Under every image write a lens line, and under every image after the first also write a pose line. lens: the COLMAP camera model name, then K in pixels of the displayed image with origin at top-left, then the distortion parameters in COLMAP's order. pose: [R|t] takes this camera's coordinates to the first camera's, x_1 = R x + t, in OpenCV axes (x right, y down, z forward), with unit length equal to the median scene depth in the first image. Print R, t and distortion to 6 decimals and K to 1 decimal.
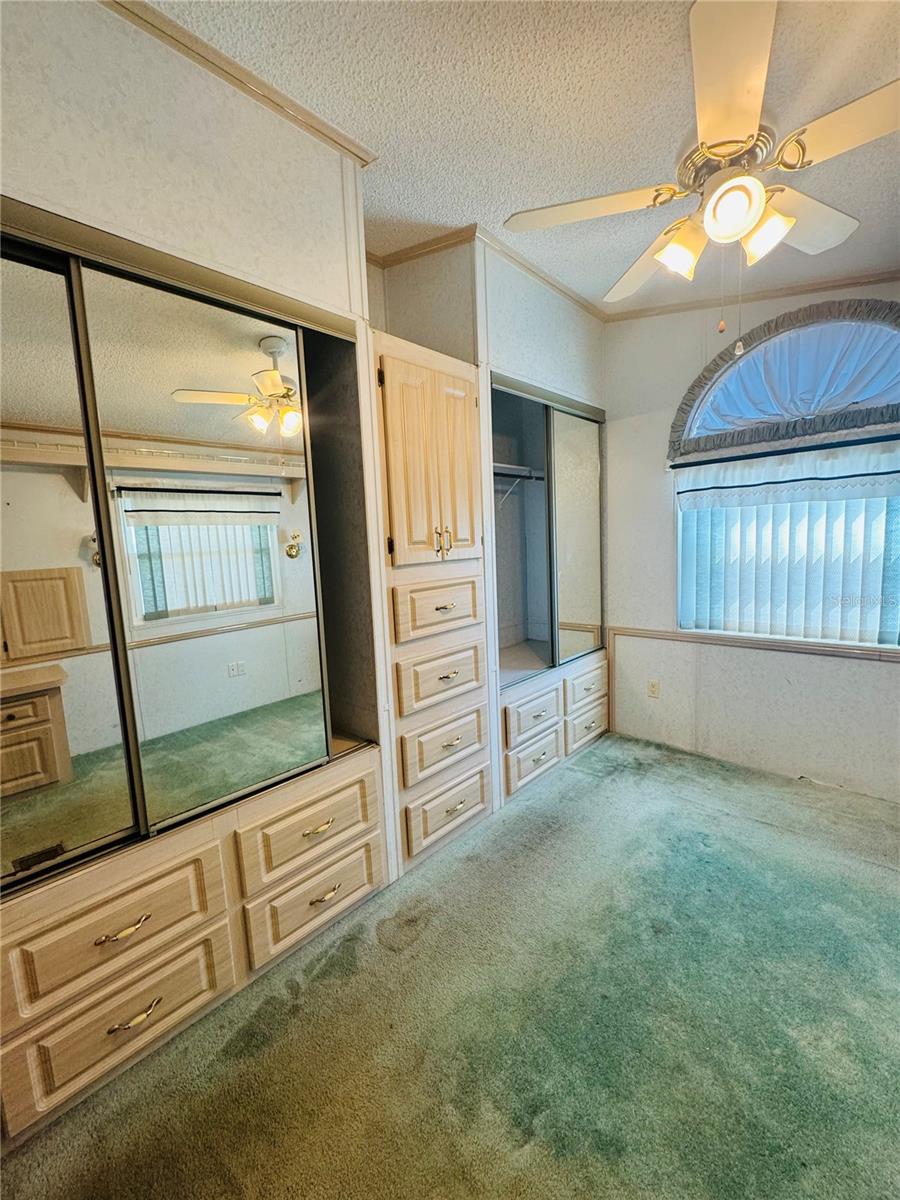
lens RADIAL K [[484.9, 0, 451.2], [0, 484.9, 600.4], [0, 0, 1]] dist [-0.002256, -0.000990]
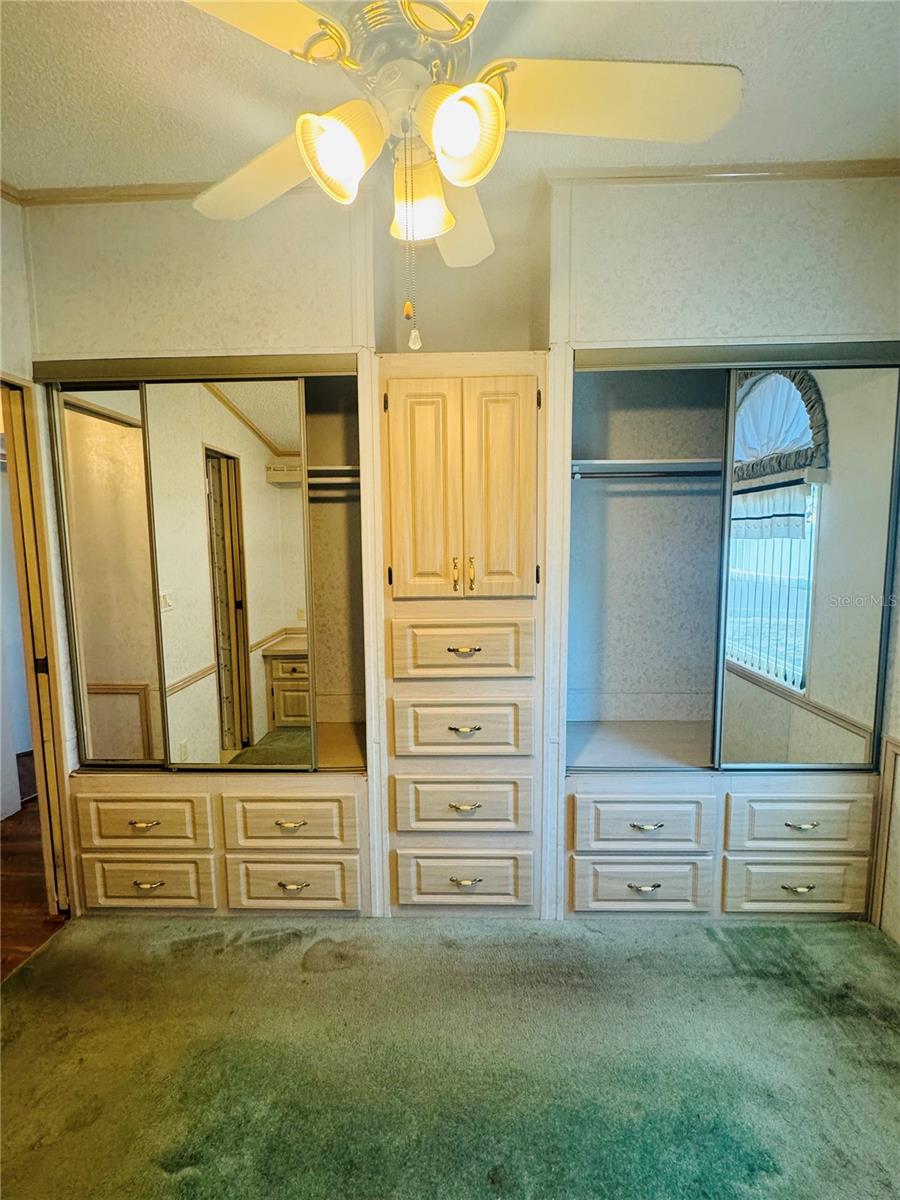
lens RADIAL K [[556.1, 0, 449.5], [0, 556.1, 597.9], [0, 0, 1]] dist [-0.004792, 0.000277]
pose [[0.659175, 0.123336, -0.741806, 0.723612], [-0.108747, 0.991723, 0.068256, -0.148512], [0.744085, 0.035676, 0.667132, 0.336282]]
